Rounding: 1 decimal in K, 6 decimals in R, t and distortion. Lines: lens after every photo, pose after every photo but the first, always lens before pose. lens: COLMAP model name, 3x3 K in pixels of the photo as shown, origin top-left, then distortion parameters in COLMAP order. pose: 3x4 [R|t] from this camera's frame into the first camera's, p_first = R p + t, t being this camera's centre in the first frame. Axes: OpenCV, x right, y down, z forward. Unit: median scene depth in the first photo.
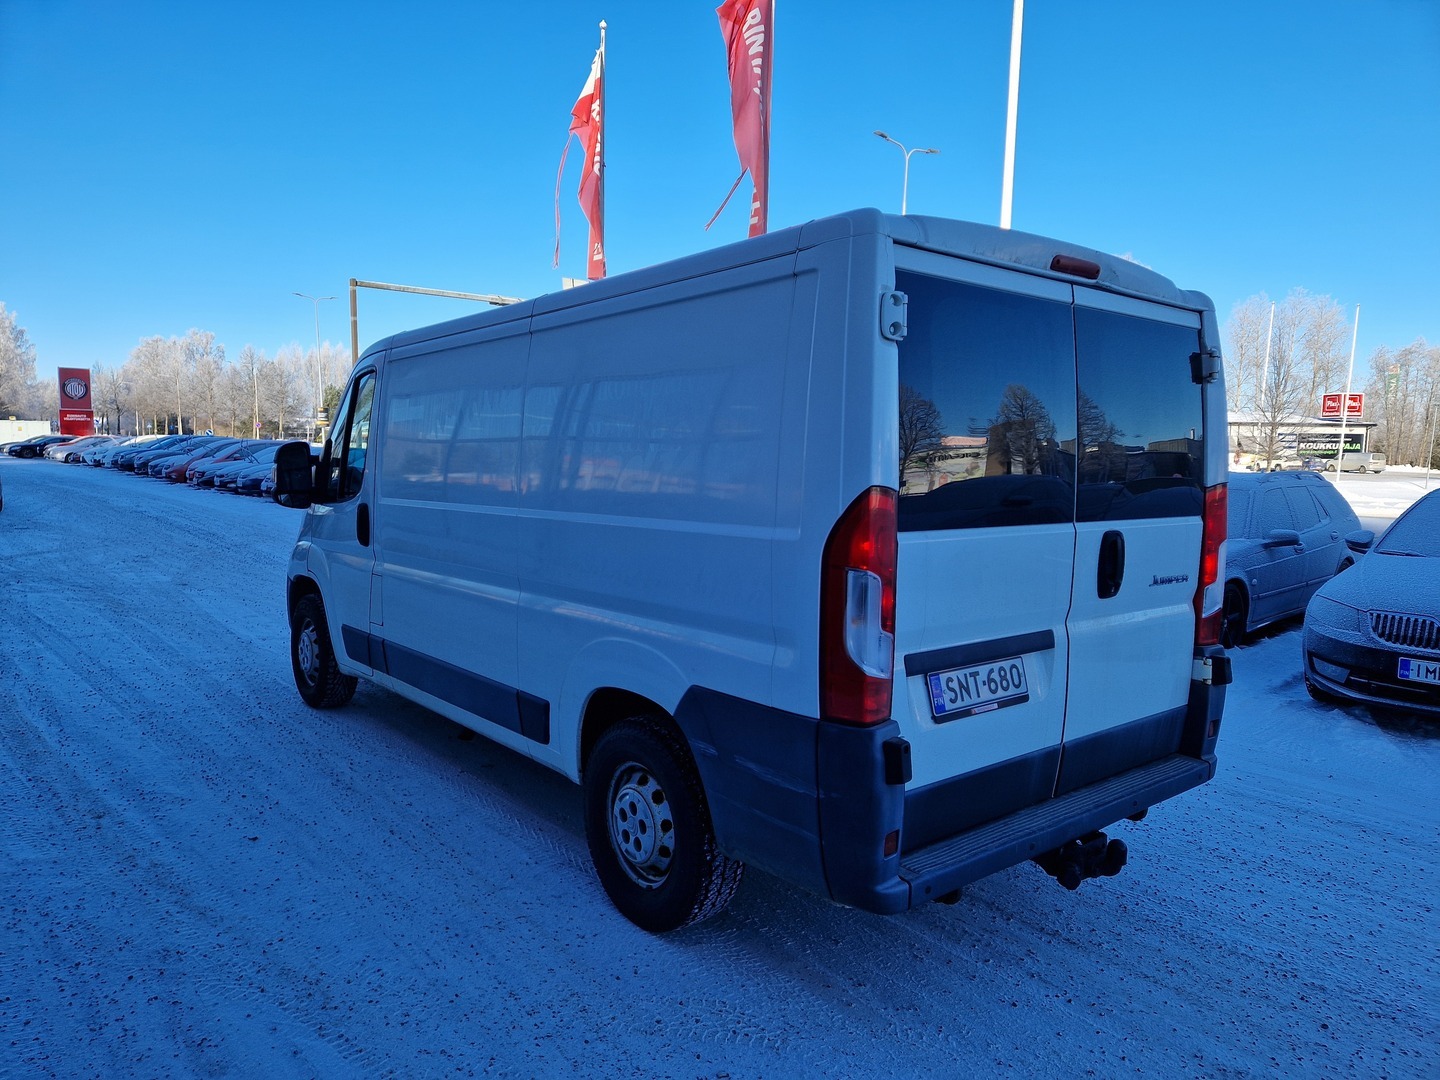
lens RADIAL K [[973.2, 0, 719.2], [0, 973.2, 564.8], [0, 0, 1]] dist [0.001329, -0.000091]
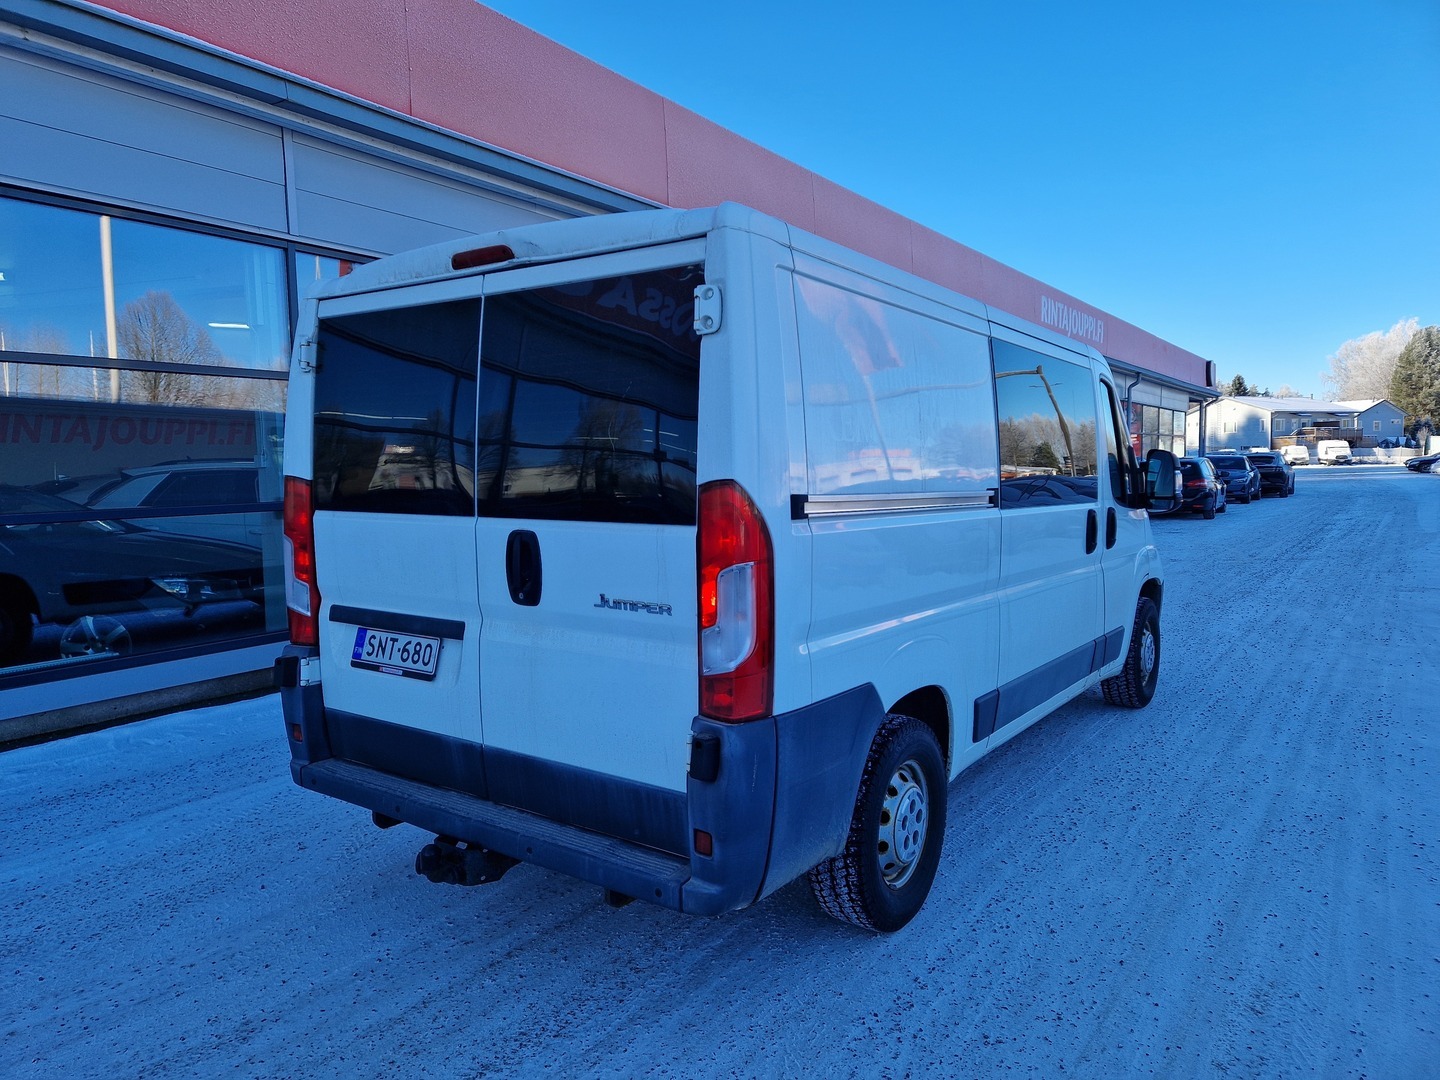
lens RADIAL K [[969.6, 0, 720.0], [0, 969.6, 540.0], [0, 0, 1]] dist [0.003771, 0.000663]
pose [[0.286901, 0.059666, -0.956100, 1.417440], [-0.098476, 0.994608, 0.032519, -0.078534], [0.952885, 0.084823, 0.291229, 0.987409]]
